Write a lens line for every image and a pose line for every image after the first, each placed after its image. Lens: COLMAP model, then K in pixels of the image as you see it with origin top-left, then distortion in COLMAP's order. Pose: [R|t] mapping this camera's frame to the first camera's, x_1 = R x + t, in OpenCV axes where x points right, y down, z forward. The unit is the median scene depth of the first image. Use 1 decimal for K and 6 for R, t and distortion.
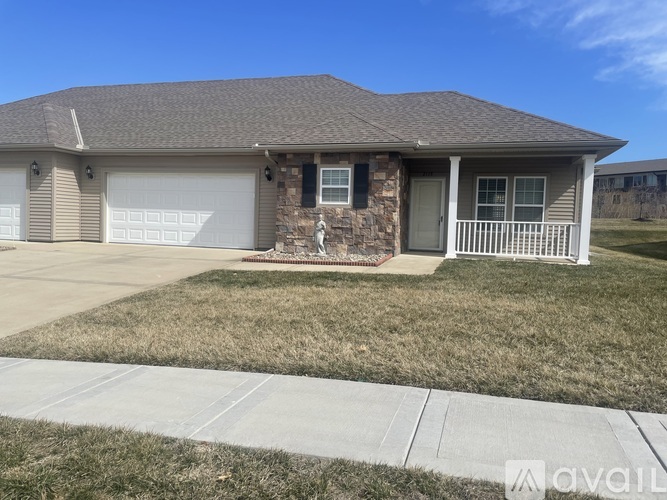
lens RADIAL K [[513.0, 0, 328.5], [0, 513.0, 248.7], [0, 0, 1]] dist [0.108643, -0.140419]
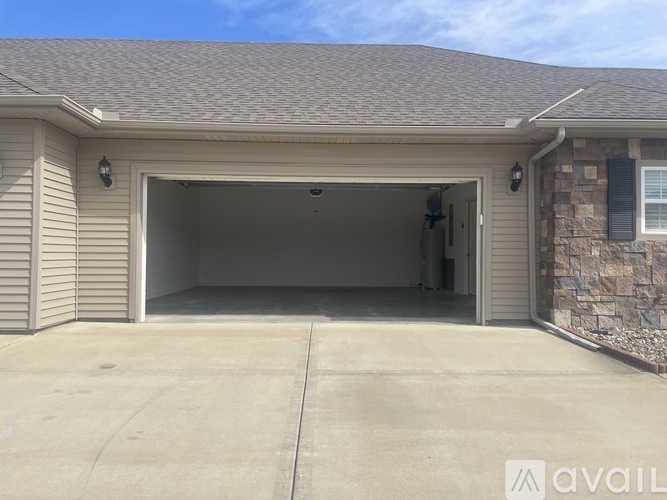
lens RADIAL K [[513.0, 0, 328.5], [0, 513.0, 248.7], [0, 0, 1]] dist [0.108643, -0.140419]
pose [[0.950947, -0.019636, 0.308730, -0.481673], [0.035624, 0.998295, -0.046235, -0.058059], [-0.307296, 0.054965, 0.950025, 0.582299]]
